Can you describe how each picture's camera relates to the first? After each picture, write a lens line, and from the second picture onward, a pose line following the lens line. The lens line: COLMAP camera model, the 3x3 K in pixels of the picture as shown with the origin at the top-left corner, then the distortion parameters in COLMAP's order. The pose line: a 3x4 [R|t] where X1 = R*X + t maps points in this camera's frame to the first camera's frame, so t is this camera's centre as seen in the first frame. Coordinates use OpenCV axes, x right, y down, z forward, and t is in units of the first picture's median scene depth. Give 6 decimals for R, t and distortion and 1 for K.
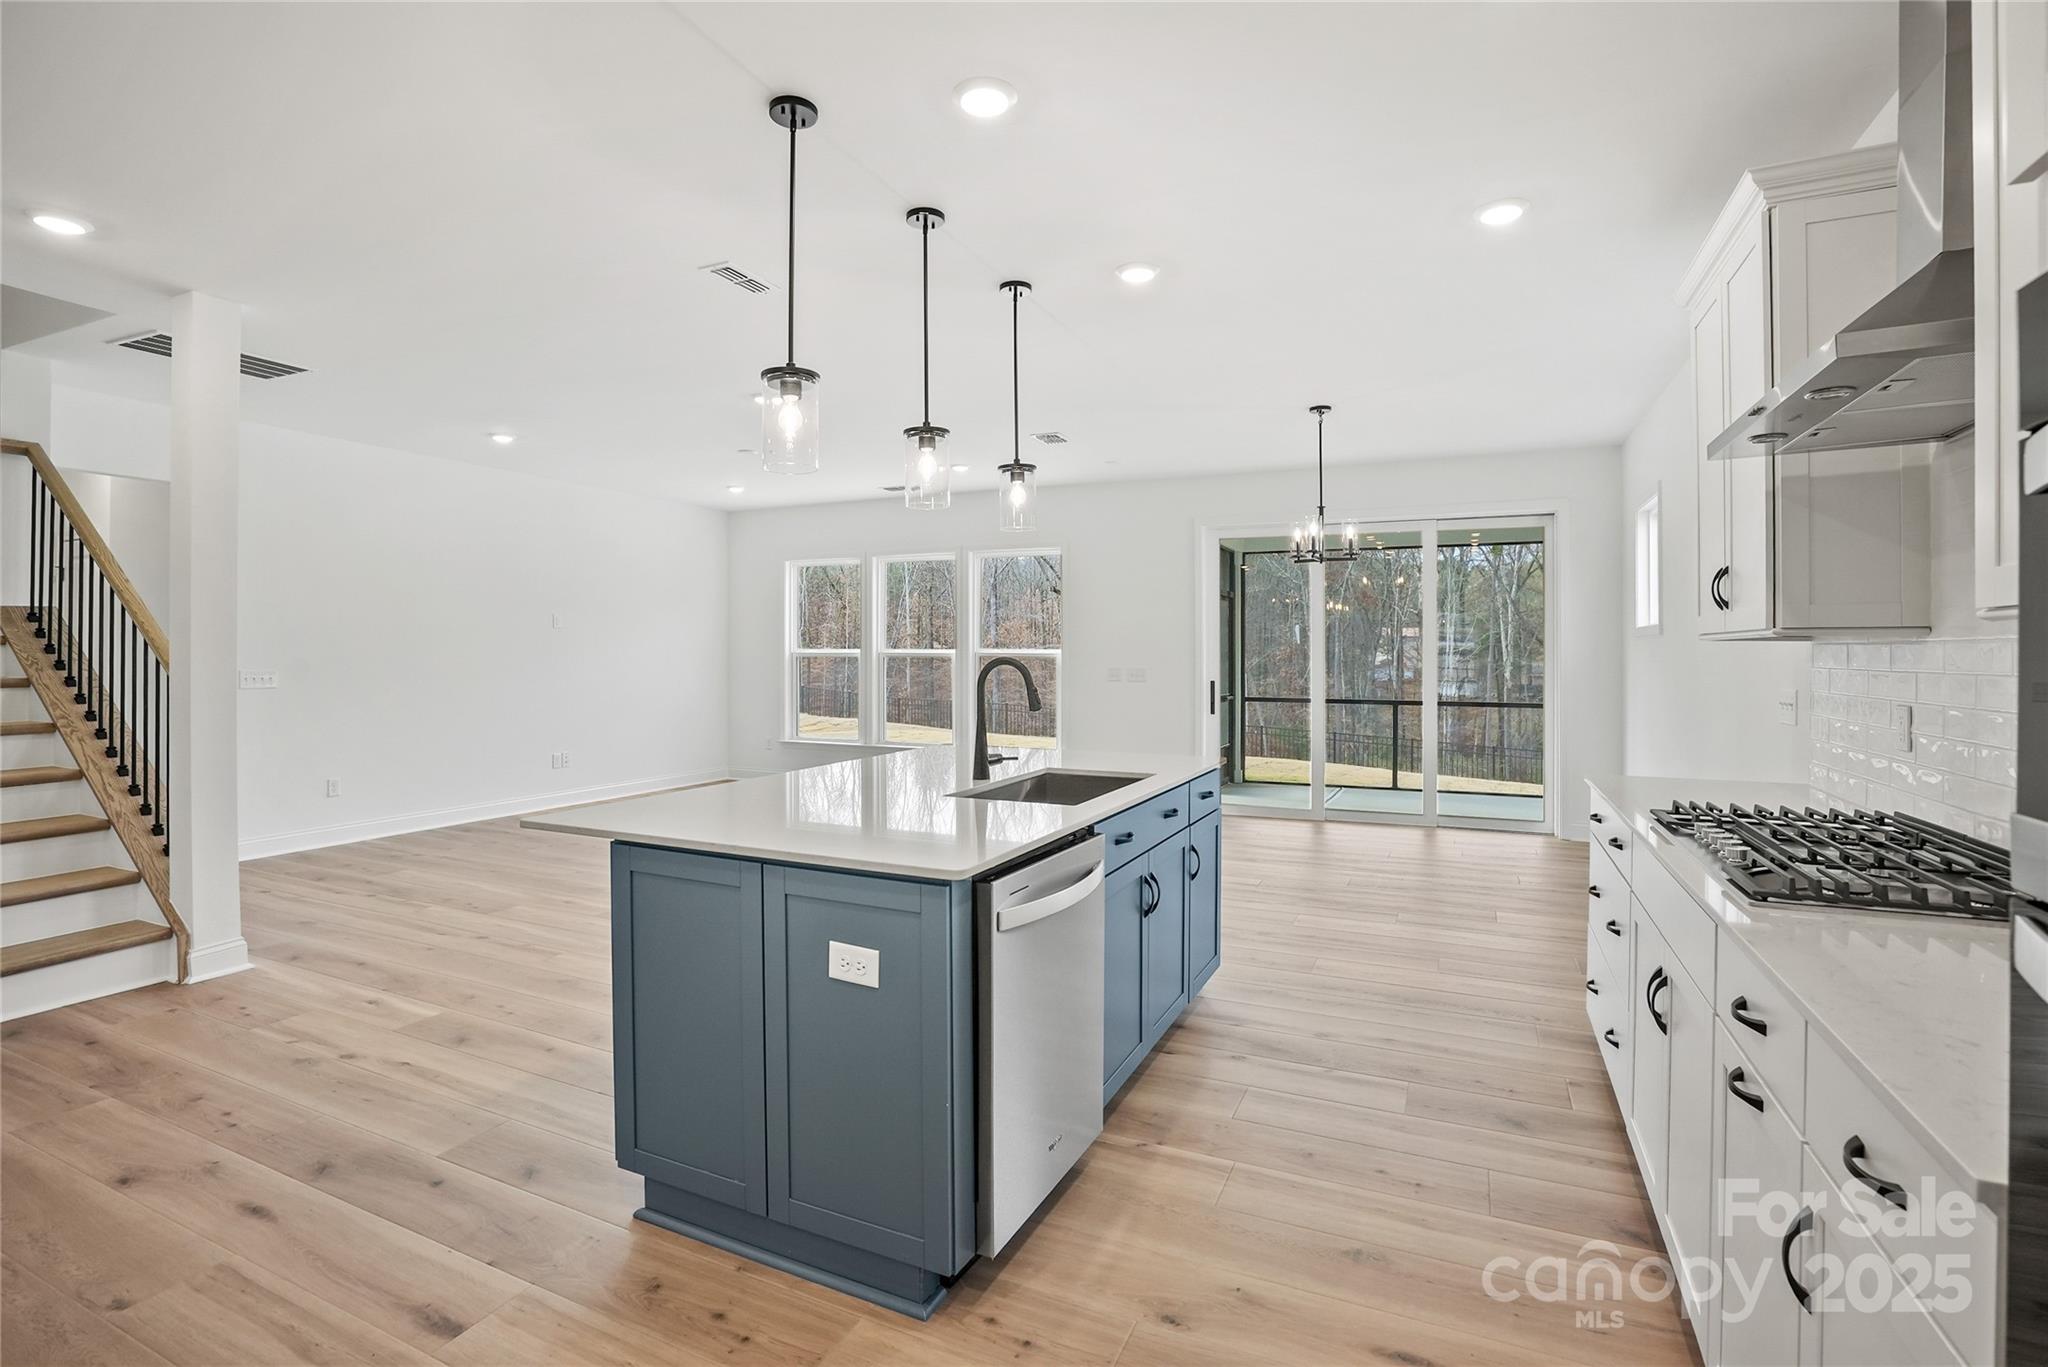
lens RADIAL K [[953.1, 0, 1020.5], [0, 953.1, 653.9], [0, 0, 1]] dist [-0.030954, 0.014105]
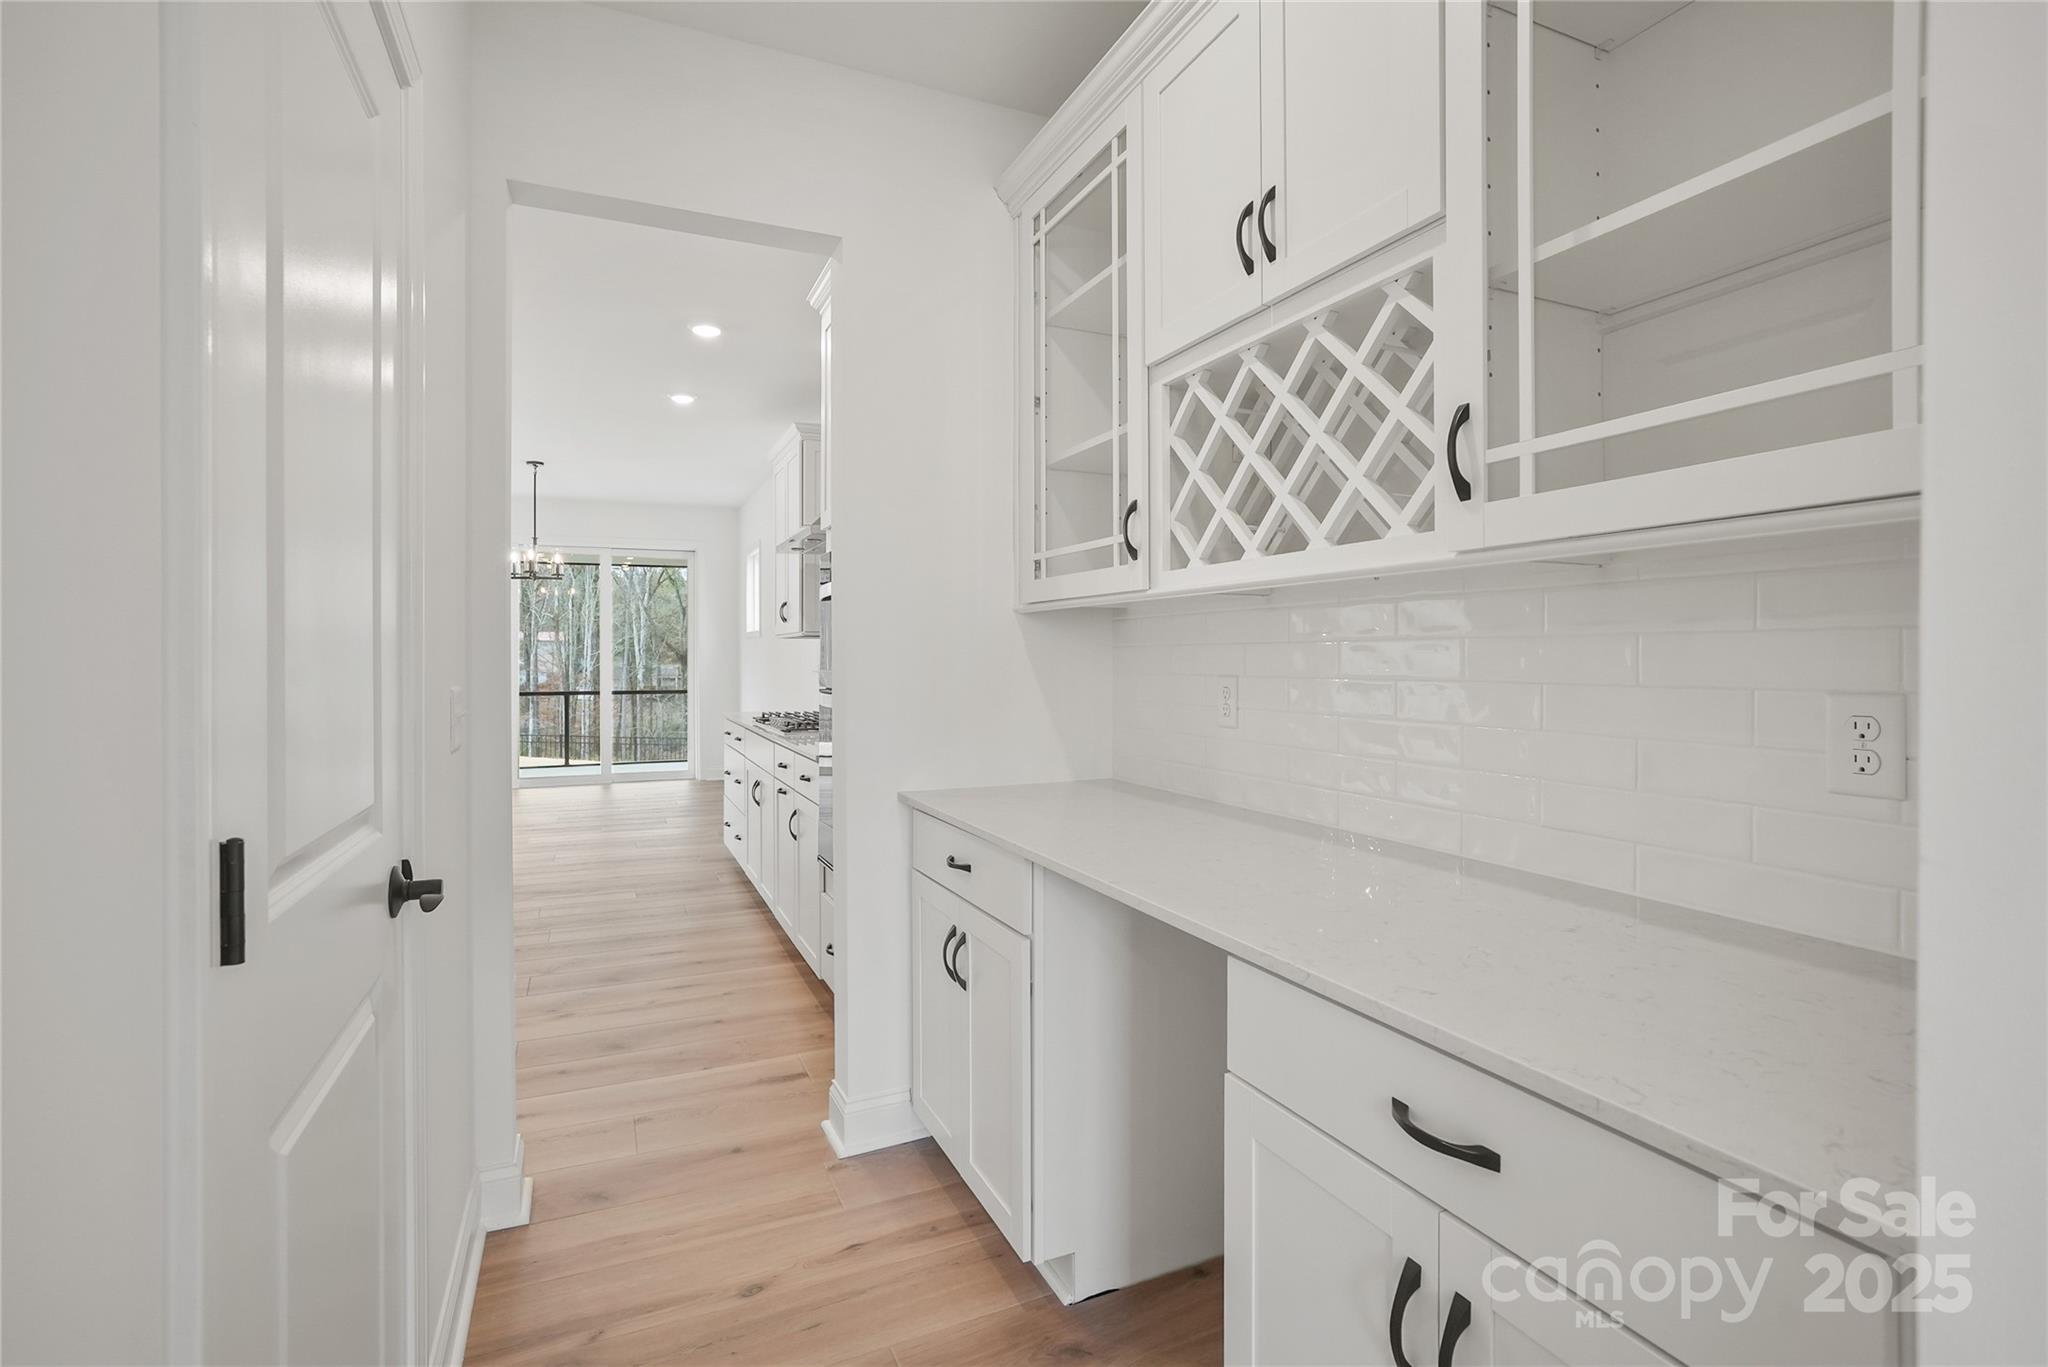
lens RADIAL K [[953.1, 0, 1020.5], [0, 953.1, 653.9], [0, 0, 1]] dist [-0.030954, 0.014105]
pose [[0.652430, 0.004034, 0.757838, -0.228770], [-0.000484, 0.999988, -0.004907, 0.014420], [-0.757849, 0.002835, 0.652424, -0.348019]]
